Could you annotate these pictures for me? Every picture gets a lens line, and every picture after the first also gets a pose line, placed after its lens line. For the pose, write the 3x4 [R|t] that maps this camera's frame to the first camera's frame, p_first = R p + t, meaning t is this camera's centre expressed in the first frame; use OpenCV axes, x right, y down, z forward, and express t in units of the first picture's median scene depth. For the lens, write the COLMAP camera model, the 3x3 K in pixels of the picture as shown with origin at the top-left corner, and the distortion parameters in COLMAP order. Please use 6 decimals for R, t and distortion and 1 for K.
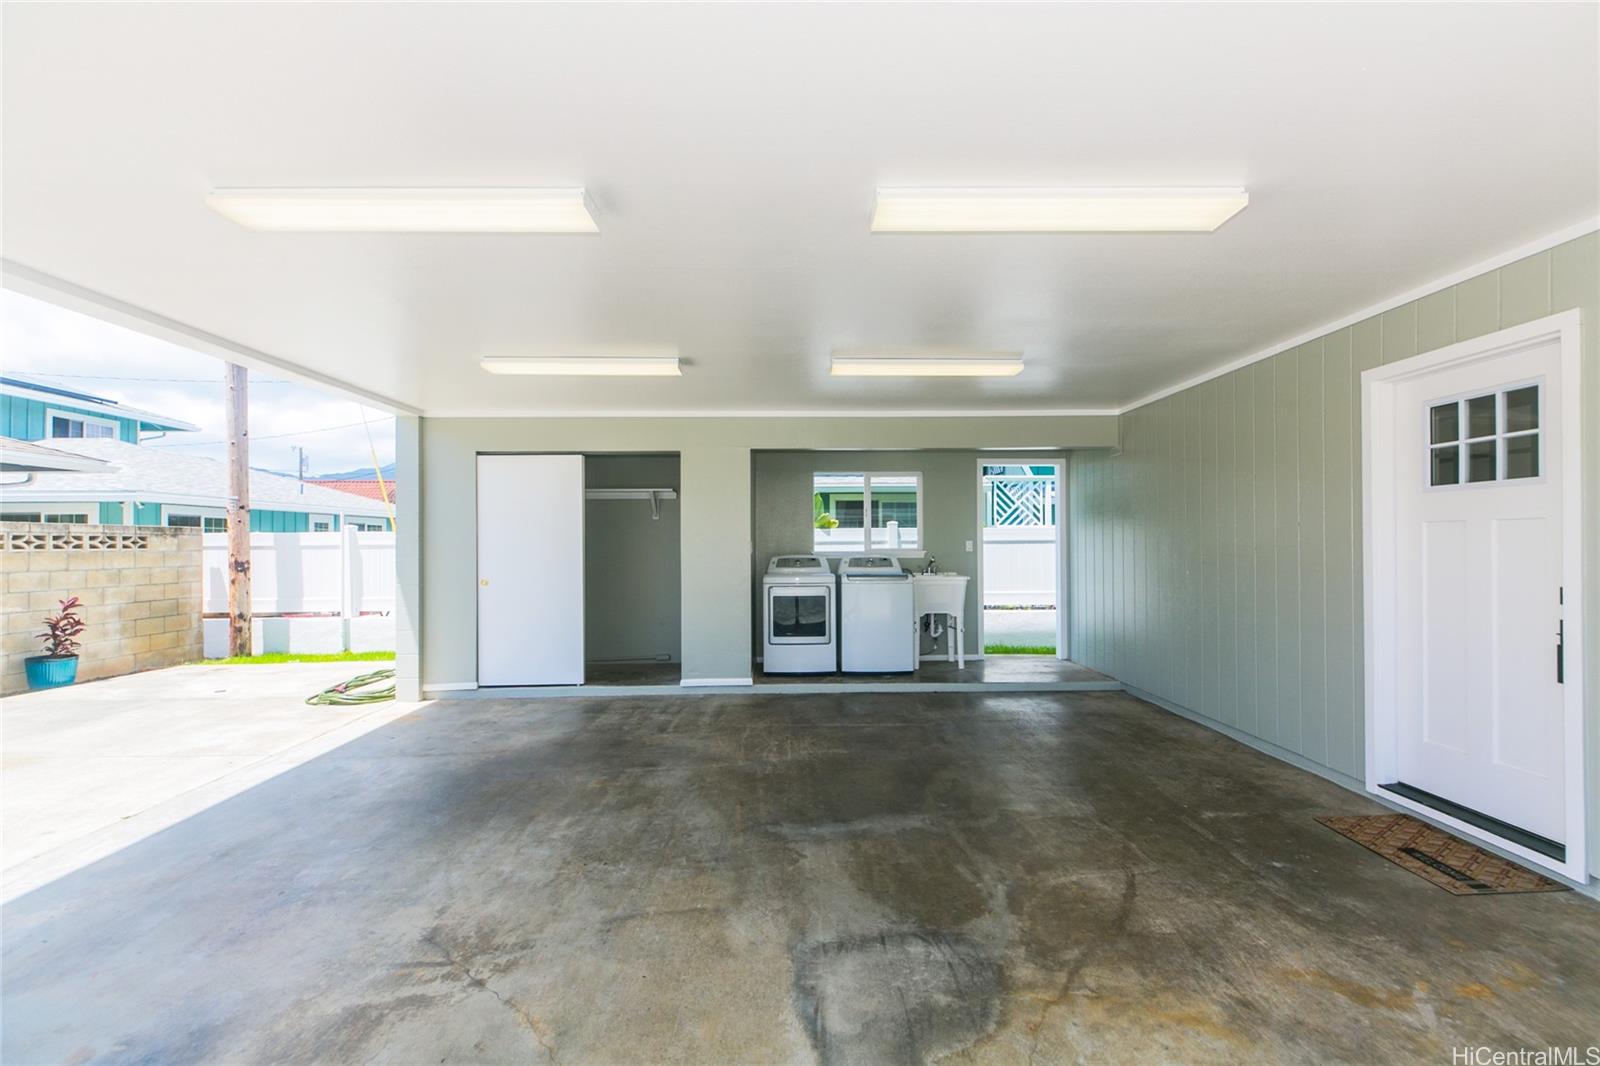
lens RADIAL K [[749.0, 0, 817.2], [0, 749.0, 540.4], [0, 0, 1]] dist [-0.003331, -0.000482]
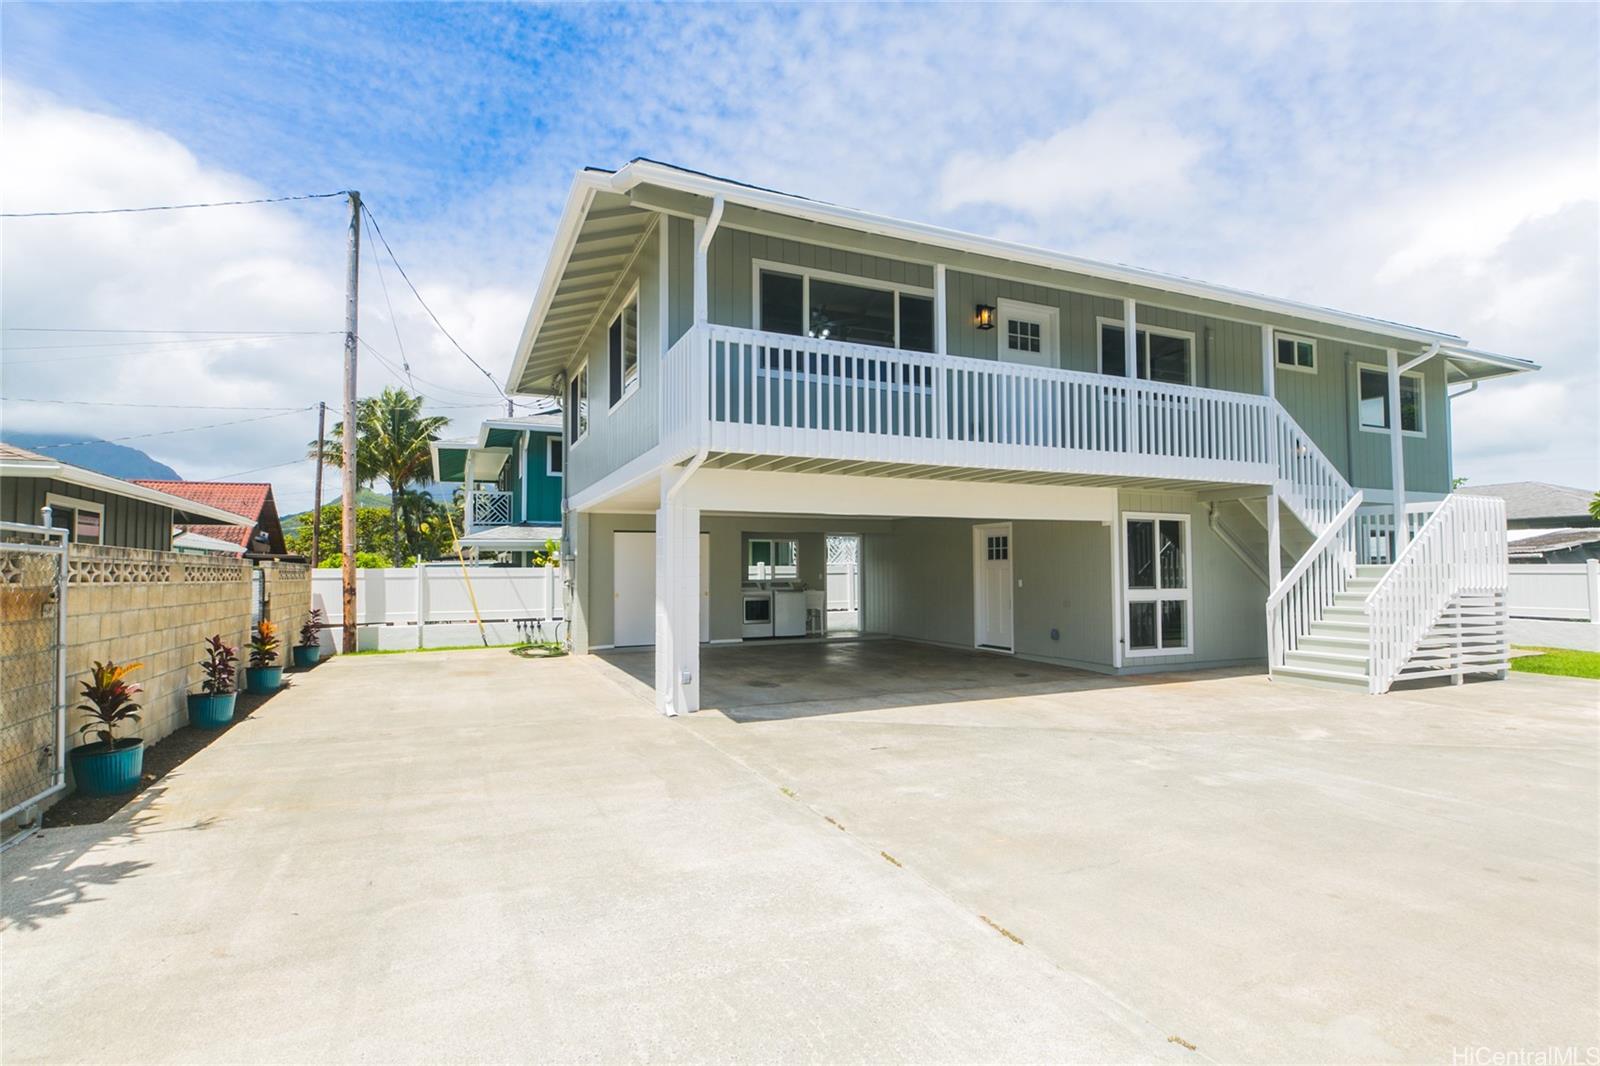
lens RADIAL K [[802.3, 0, 808.6], [0, 802.3, 551.6], [0, 0, 1]] dist [0.000532, -0.000148]
pose [[0.923555, 0.011951, 0.383281, -0.634724], [-0.001483, 0.999618, -0.027595, -0.001422], [-0.383464, 0.024918, 0.923220, -0.972651]]
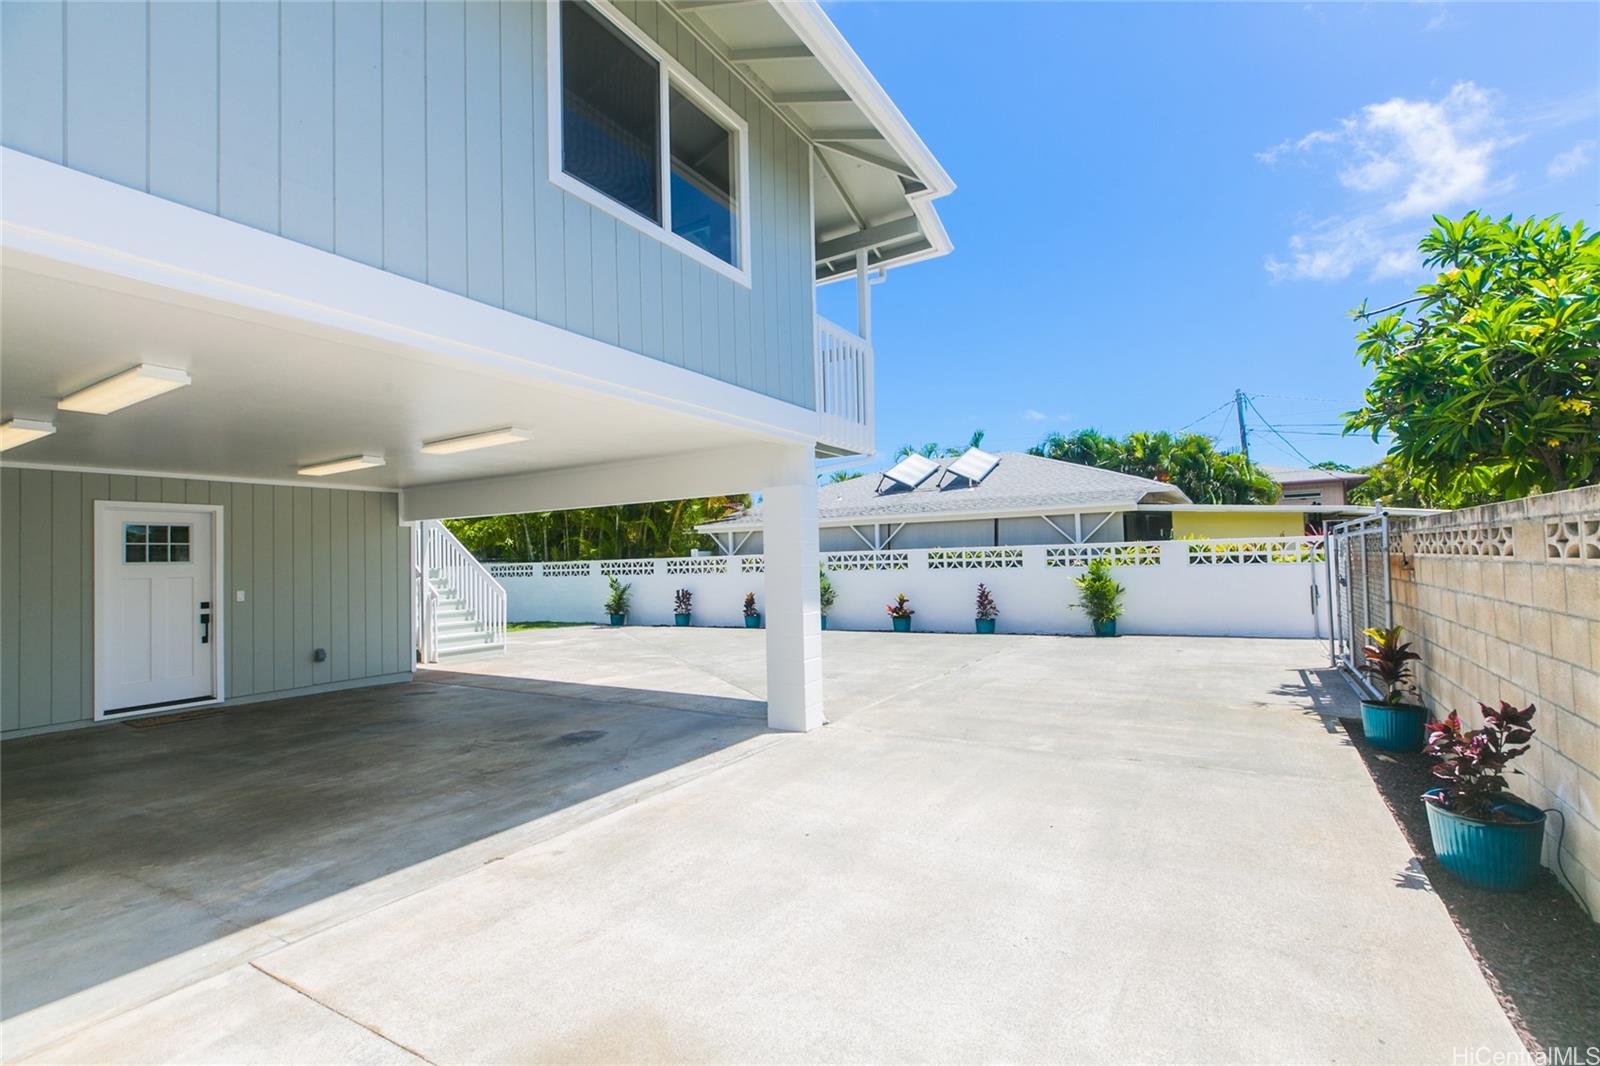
lens RADIAL K [[718.3, 0, 811.3], [0, 718.3, 543.7], [0, 0, 1]] dist [0.019733, -0.008578]
pose [[-0.845716, 0.043998, 0.531817, -0.830357], [0.032618, 0.998994, -0.030778, 0.000518], [-0.532636, -0.008683, -0.846300, 0.738605]]
